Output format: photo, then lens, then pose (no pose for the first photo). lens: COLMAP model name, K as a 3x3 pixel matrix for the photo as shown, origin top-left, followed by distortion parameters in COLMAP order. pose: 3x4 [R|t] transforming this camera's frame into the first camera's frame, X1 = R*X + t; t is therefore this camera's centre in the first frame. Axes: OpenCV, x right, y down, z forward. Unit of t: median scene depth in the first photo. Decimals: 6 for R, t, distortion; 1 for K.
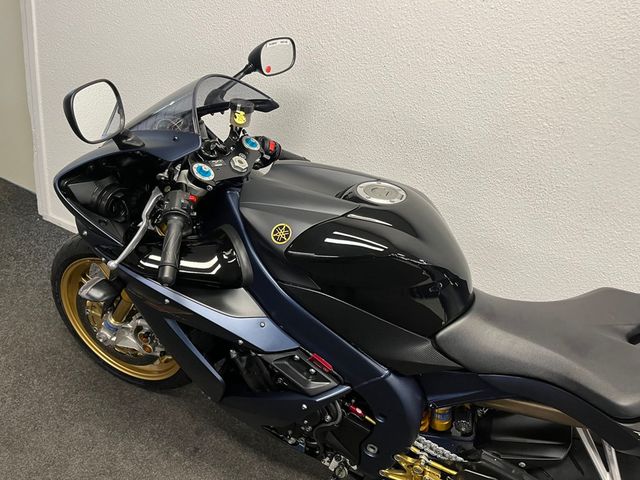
lens RADIAL K [[476.9, 0, 318.1], [0, 476.9, 238.7], [0, 0, 1]] dist [0.062978, -0.099383]
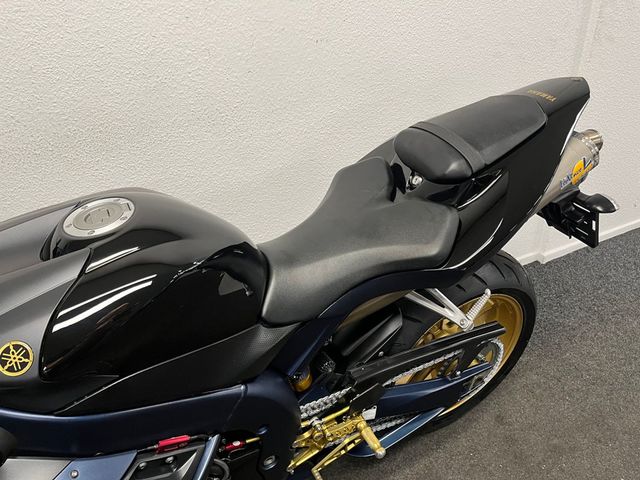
lens RADIAL K [[476.9, 0, 318.1], [0, 476.9, 238.7], [0, 0, 1]] dist [0.062978, -0.099383]
pose [[0.626921, -0.584325, 0.515301, -0.054902], [0.530606, 0.804544, 0.266771, -0.086365], [-0.570463, 0.106177, 0.814431, 0.213590]]
